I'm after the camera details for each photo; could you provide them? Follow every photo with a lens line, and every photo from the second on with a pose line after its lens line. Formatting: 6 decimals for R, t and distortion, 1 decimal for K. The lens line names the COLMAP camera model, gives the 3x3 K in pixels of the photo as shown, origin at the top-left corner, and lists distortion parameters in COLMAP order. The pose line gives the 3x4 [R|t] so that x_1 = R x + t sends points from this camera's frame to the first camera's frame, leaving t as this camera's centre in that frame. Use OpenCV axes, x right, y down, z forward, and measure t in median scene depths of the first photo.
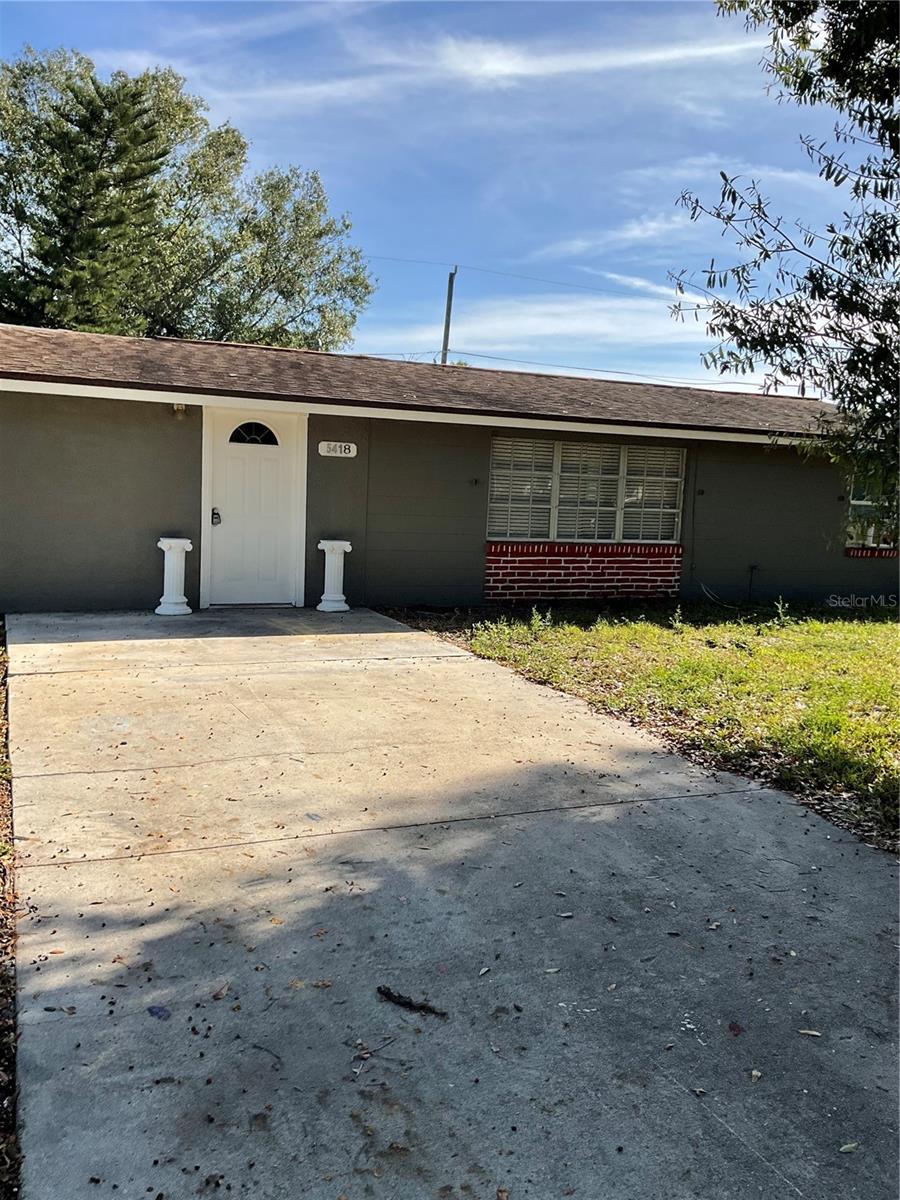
lens RADIAL K [[1001.4, 0, 452.8], [0, 1001.4, 596.8], [0, 0, 1]] dist [0.137347, -0.239188]
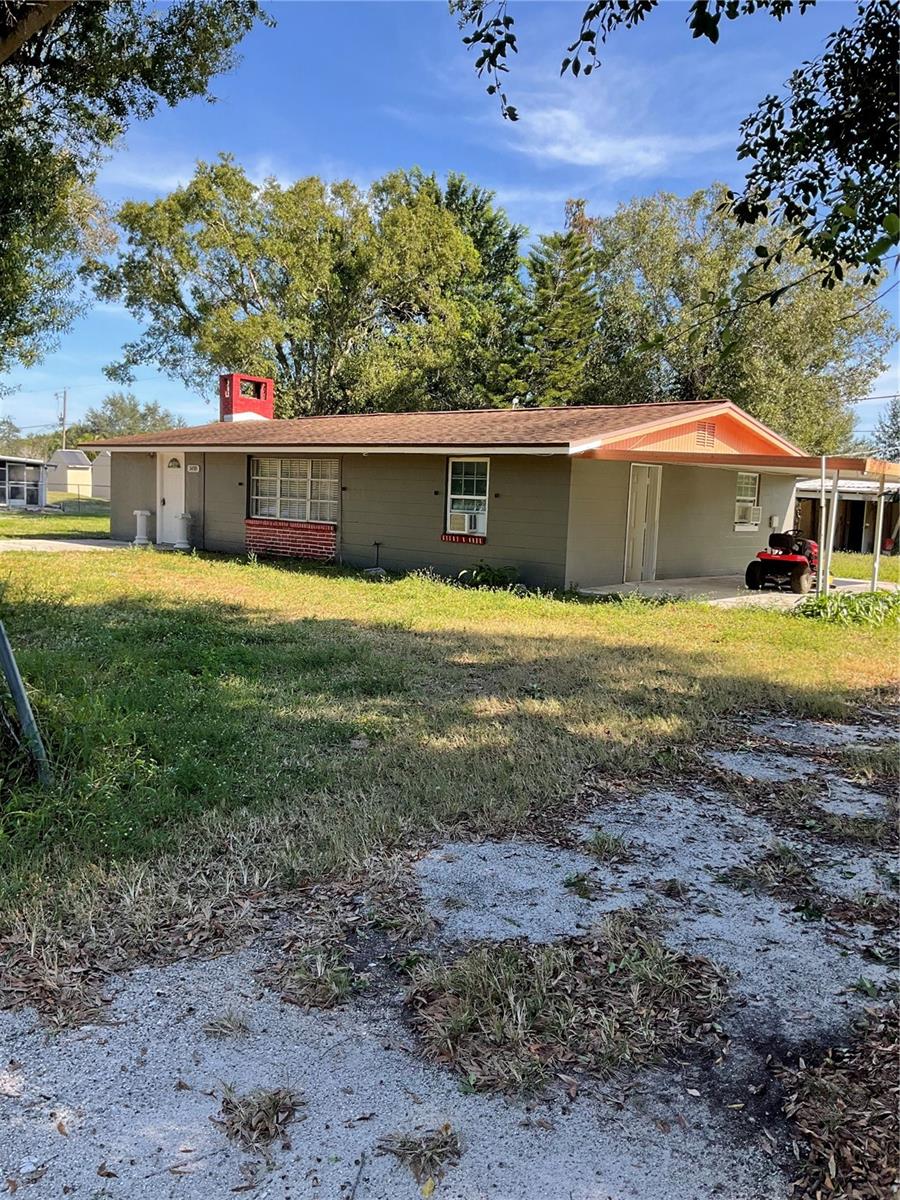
lens RADIAL K [[1001.4, 0, 452.8], [0, 1001.4, 596.8], [0, 0, 1]] dist [0.137347, -0.239188]
pose [[0.376314, 0.071802, -0.923706, 1.792224], [-0.118091, 0.992578, 0.029045, -0.011126], [0.918936, 0.098151, 0.382000, 0.663424]]
